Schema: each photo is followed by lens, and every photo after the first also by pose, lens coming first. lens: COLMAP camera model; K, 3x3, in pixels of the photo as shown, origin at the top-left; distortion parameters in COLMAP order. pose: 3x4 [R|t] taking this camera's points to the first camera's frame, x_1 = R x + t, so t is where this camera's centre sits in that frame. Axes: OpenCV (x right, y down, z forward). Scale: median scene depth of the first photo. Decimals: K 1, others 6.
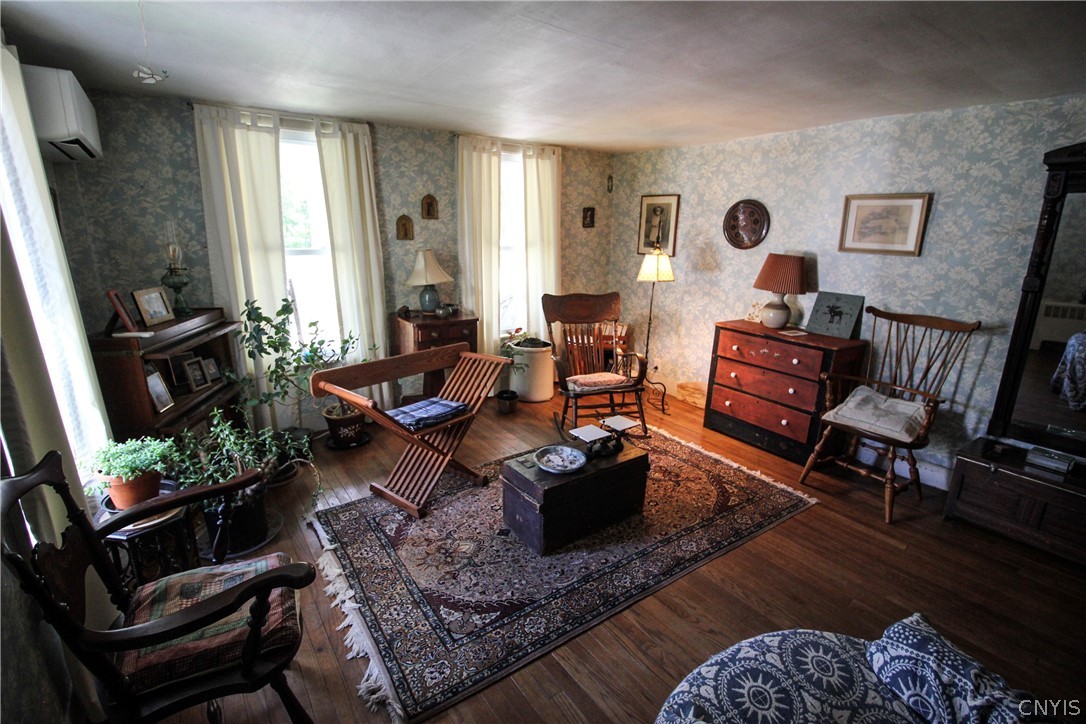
lens RADIAL K [[500.8, 0, 538.5], [0, 500.8, 356.4], [0, 0, 1]] dist [-0.000576, -0.013525]
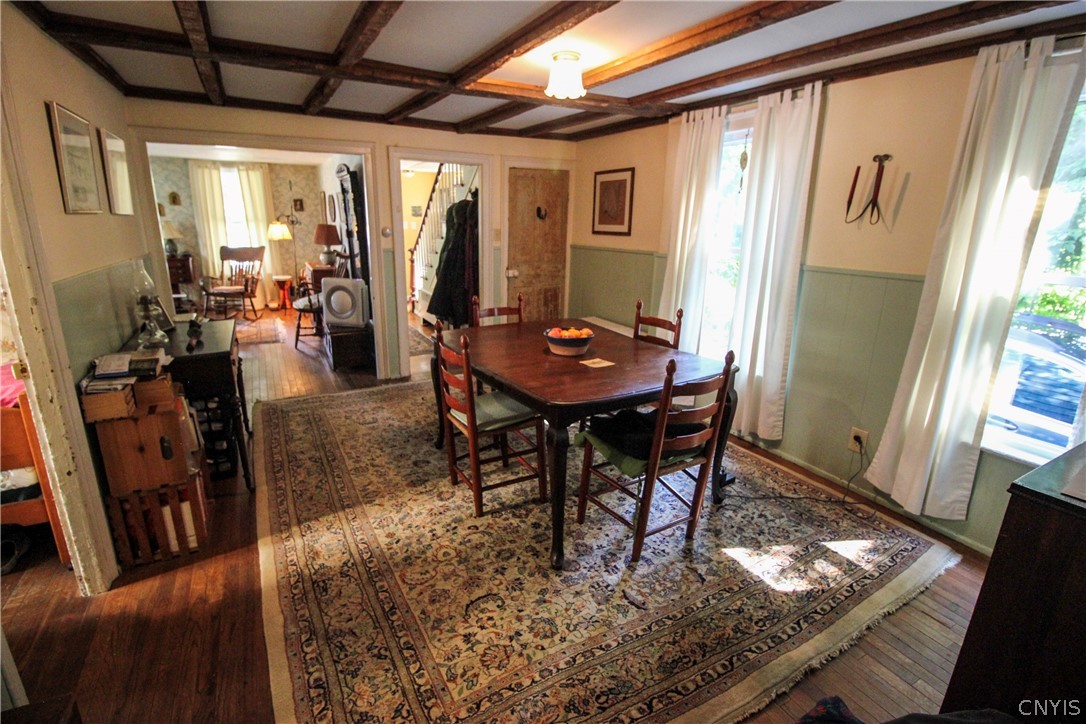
lens RADIAL K [[500.8, 0, 538.5], [0, 500.8, 356.4], [0, 0, 1]] dist [-0.000576, -0.013525]
pose [[0.993054, 0.037577, -0.111501, 1.393165], [-0.036362, 0.999255, 0.012912, 0.219979], [0.111903, -0.008768, 0.993680, -0.712164]]
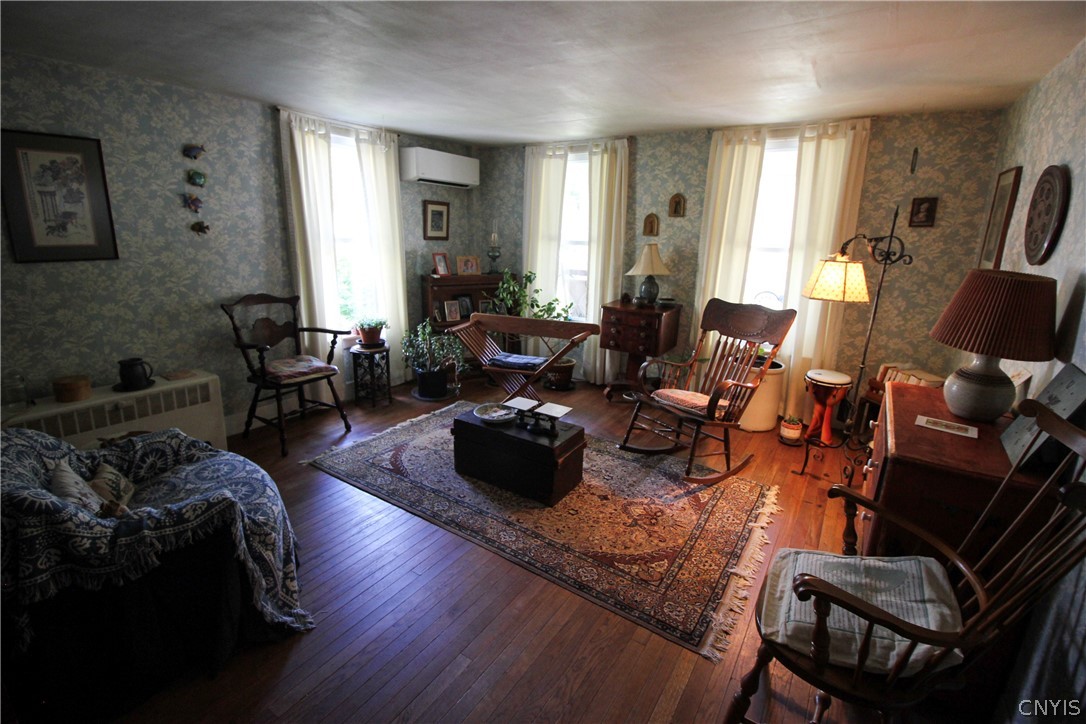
lens RADIAL K [[500.8, 0, 538.5], [0, 500.8, 356.4], [0, 0, 1]] dist [-0.000576, -0.013525]
pose [[0.357648, 0.229160, -0.905303, 0.723979], [-0.248588, 0.957809, 0.144244, -0.075642], [0.900162, 0.173459, 0.399525, 0.382044]]
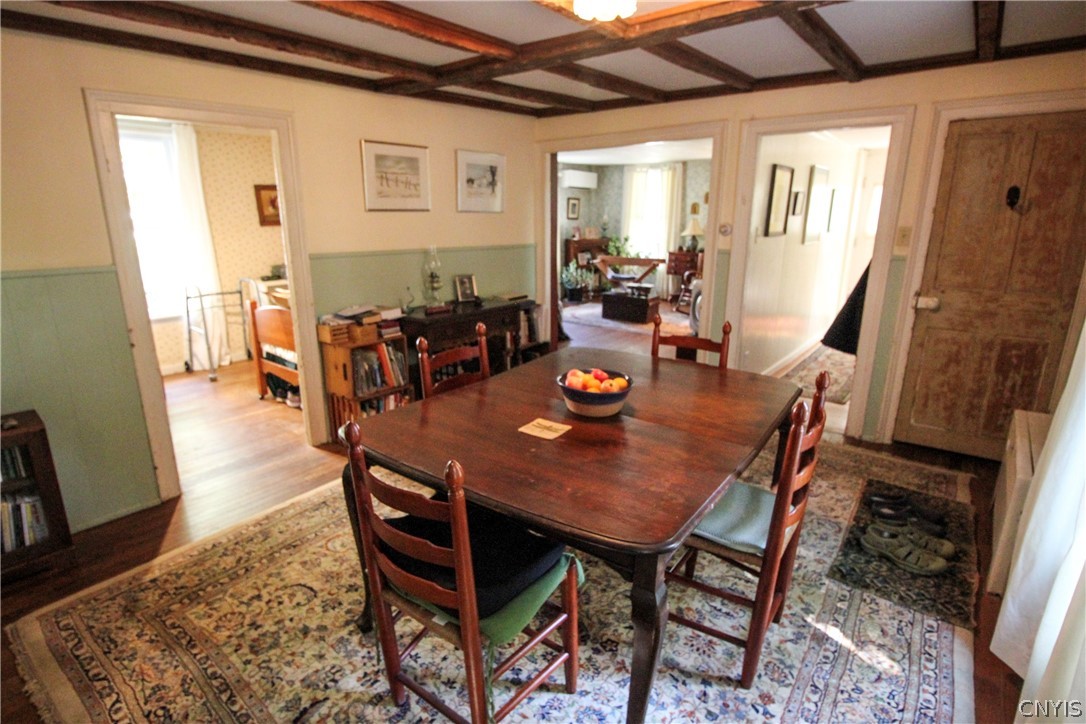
lens RADIAL K [[546.3, 0, 537.5], [0, 546.3, 357.1], [0, 0, 1]] dist [0.005418, -0.017007]
pose [[0.261576, 0.234900, -0.936163, 1.829695], [-0.237826, 0.955713, 0.173353, 0.092909], [0.935423, 0.177299, 0.305857, -0.189622]]
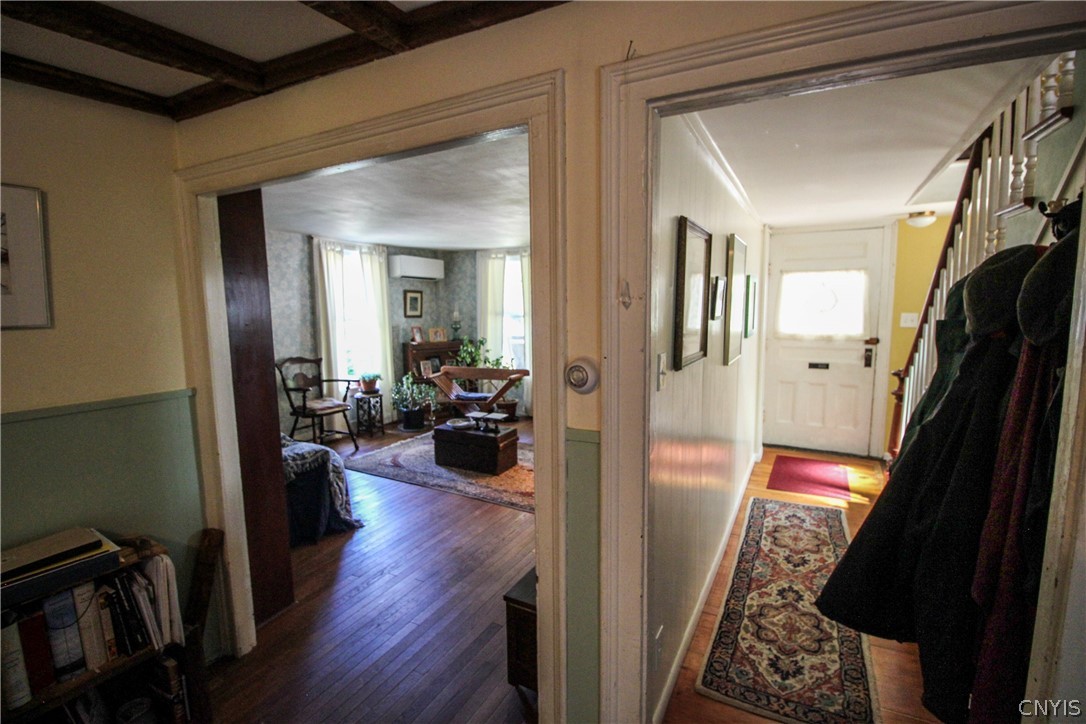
lens RADIAL K [[500.8, 0, 538.5], [0, 500.8, 356.4], [0, 0, 1]] dist [-0.000576, -0.013525]
pose [[0.433466, 0.079885, -0.897622, 1.179654], [-0.210401, 0.977506, -0.014609, -0.045093], [0.876264, 0.195193, 0.440524, 0.244567]]
